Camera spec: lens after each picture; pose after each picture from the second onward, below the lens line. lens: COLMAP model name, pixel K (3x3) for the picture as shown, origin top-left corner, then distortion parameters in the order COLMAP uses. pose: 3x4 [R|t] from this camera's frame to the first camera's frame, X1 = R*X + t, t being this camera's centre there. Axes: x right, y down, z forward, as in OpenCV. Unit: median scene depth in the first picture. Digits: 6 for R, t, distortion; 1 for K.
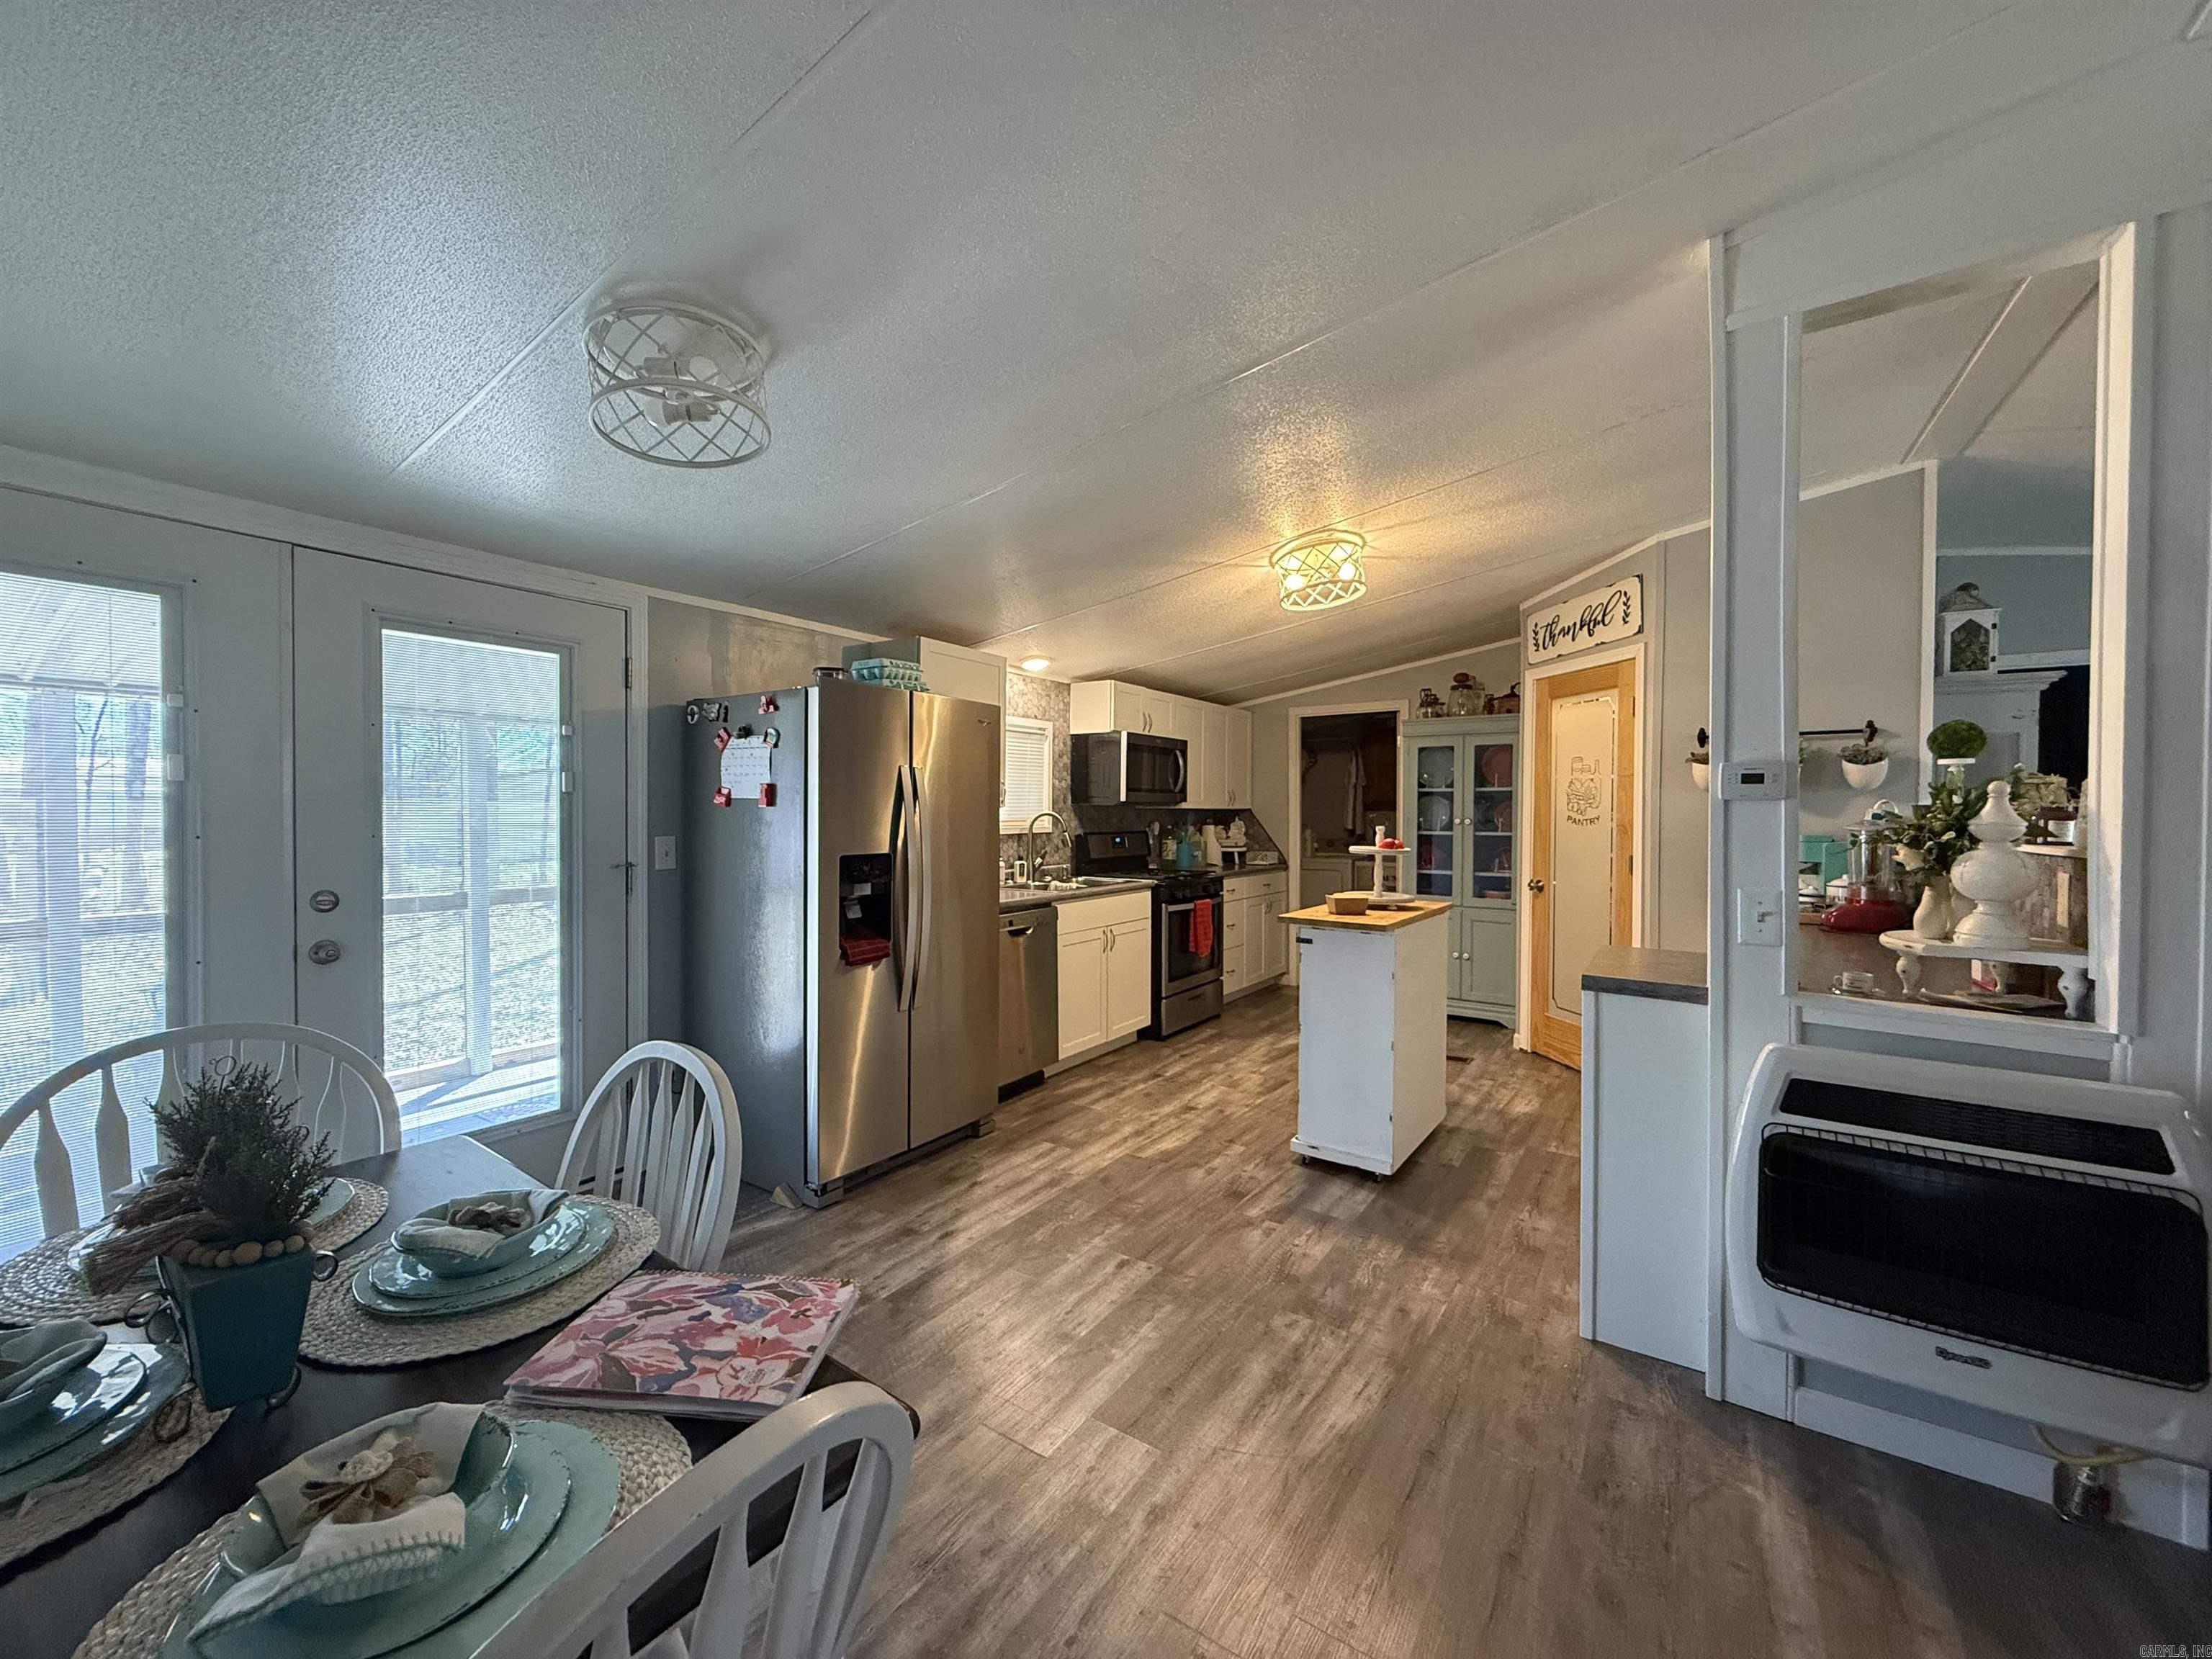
lens RADIAL K [[879.8, 0, 1108.8], [0, 879.8, 819.2], [0, 0, 1]] dist [0.000376, 0.000156]
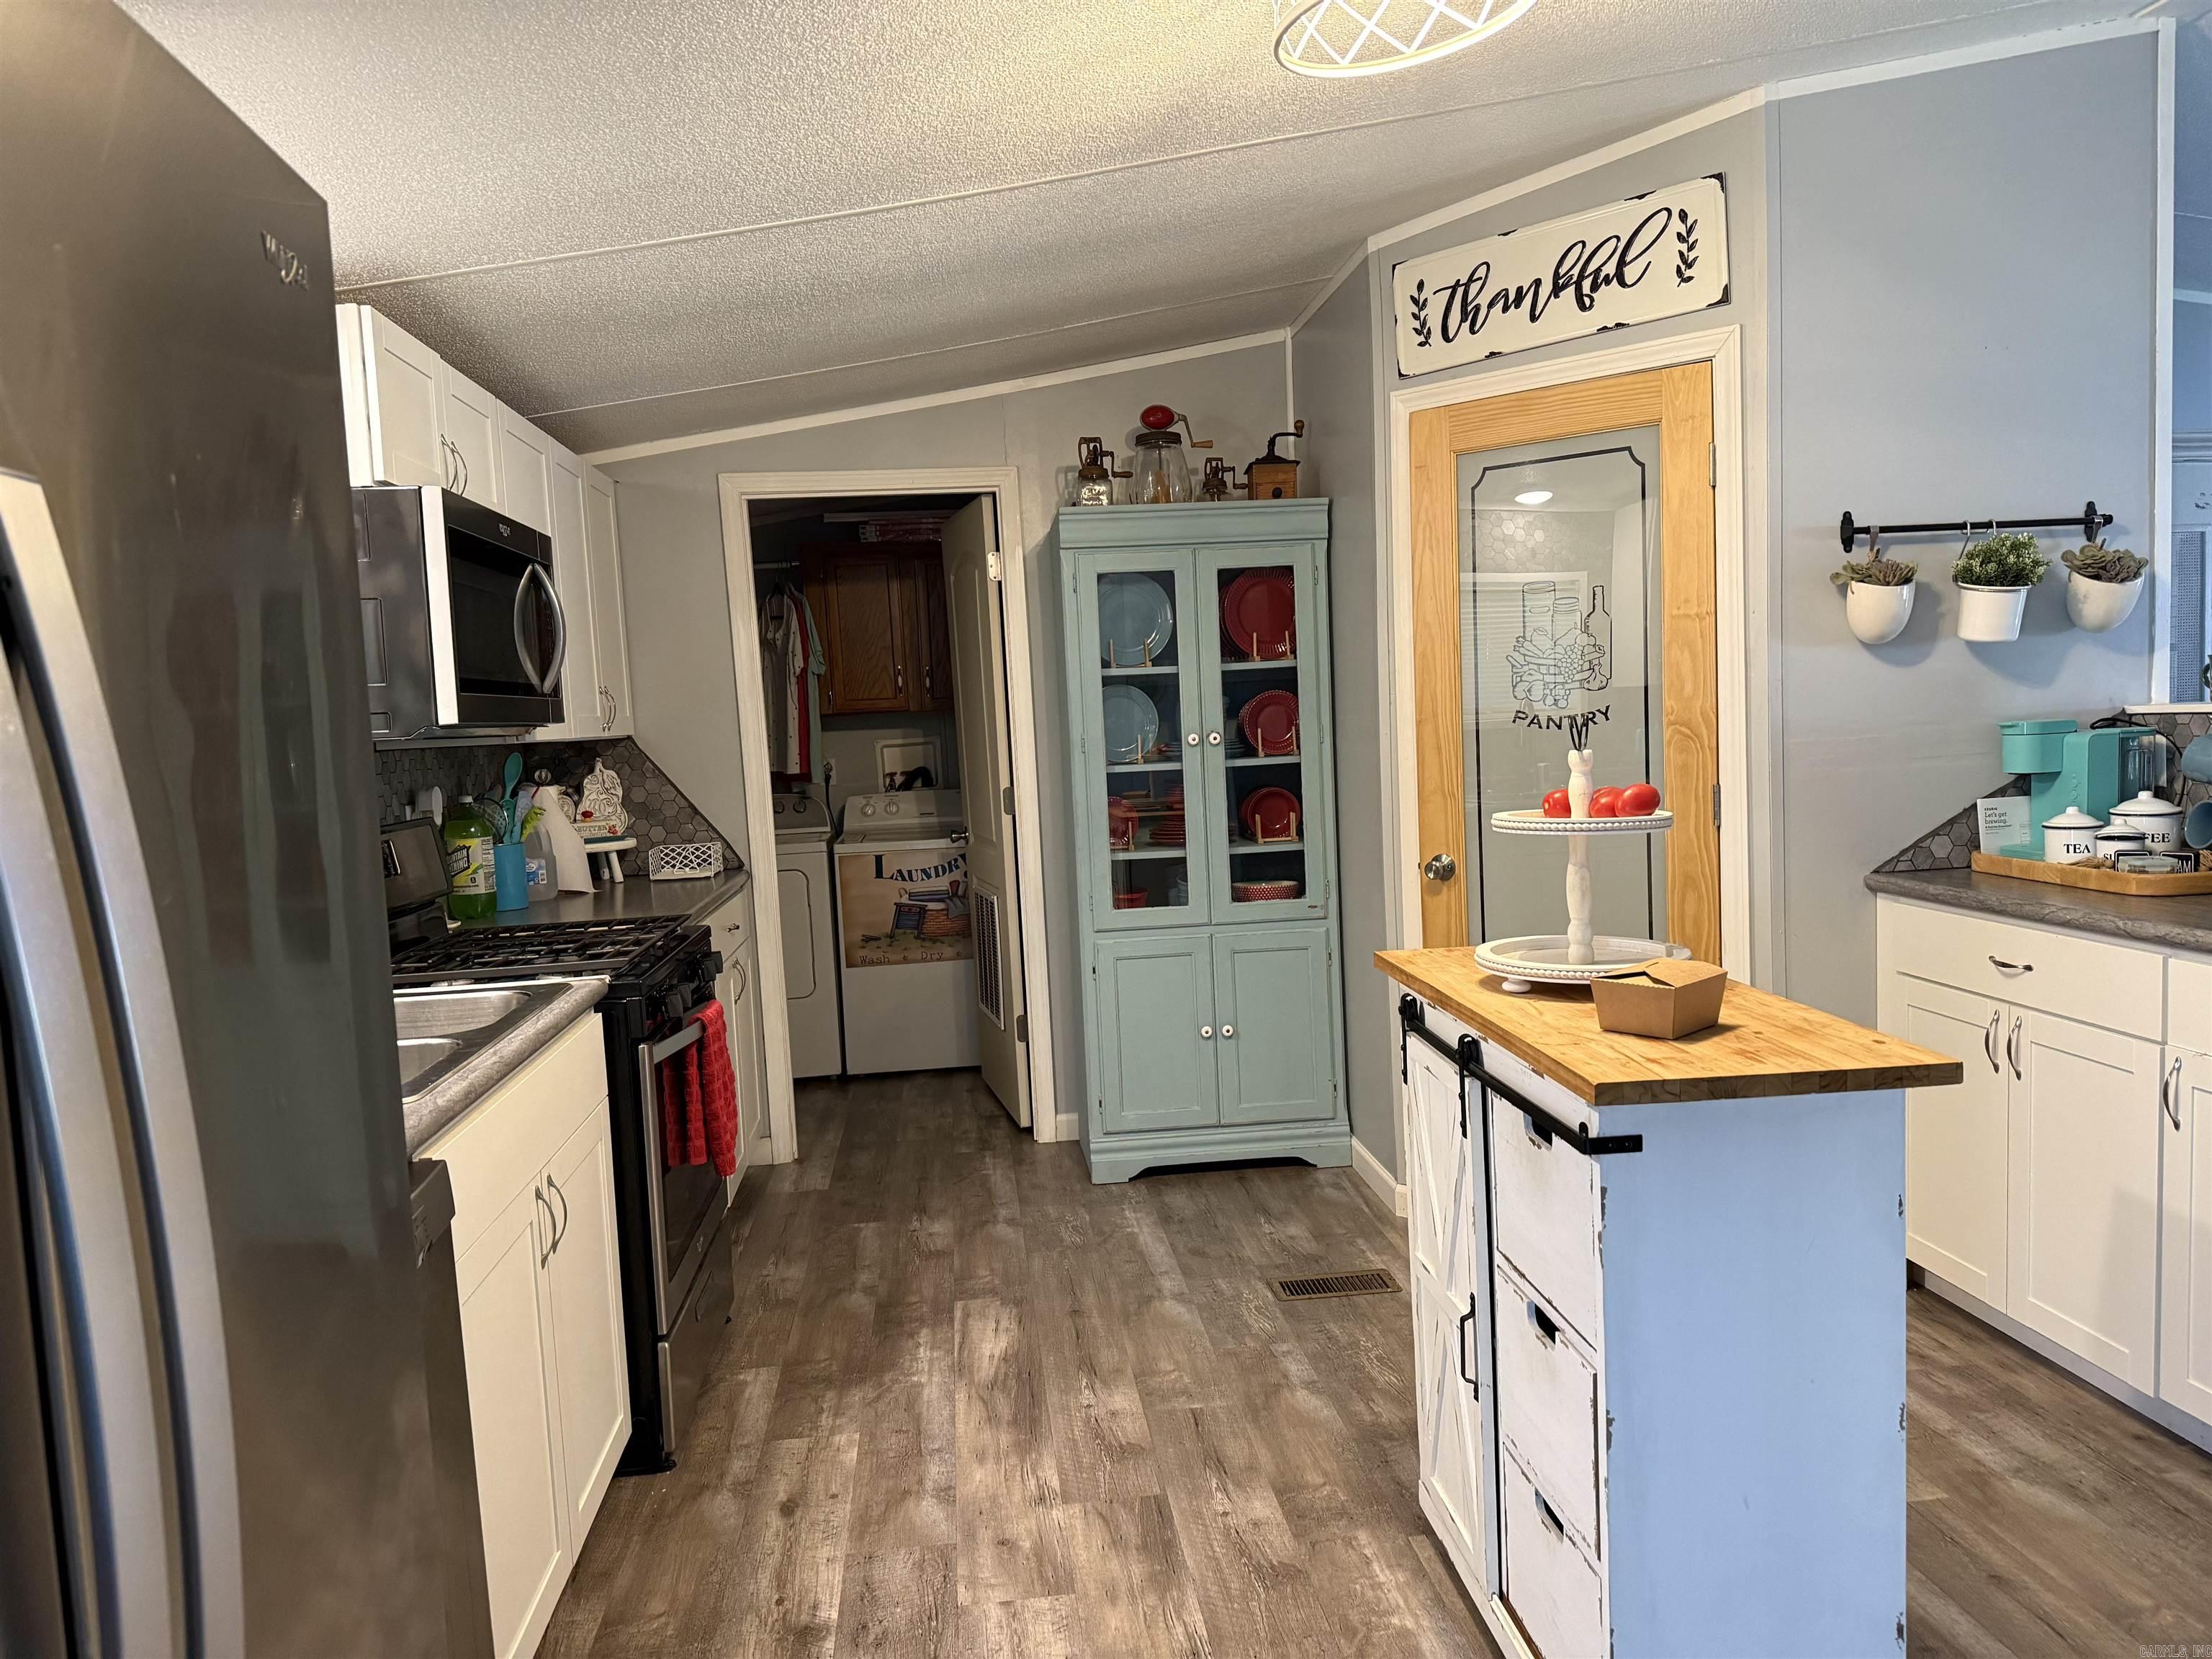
lens RADIAL K [[1549.8, 0, 1109.6], [0, 1549.8, 832.1], [0, 0, 1]] dist [0.018508, -0.014428]
pose [[0.768970, -0.089011, 0.633058, -0.158657], [0.056675, 0.995852, 0.071179, -0.009631], [-0.636768, -0.018856, 0.770825, 0.483737]]
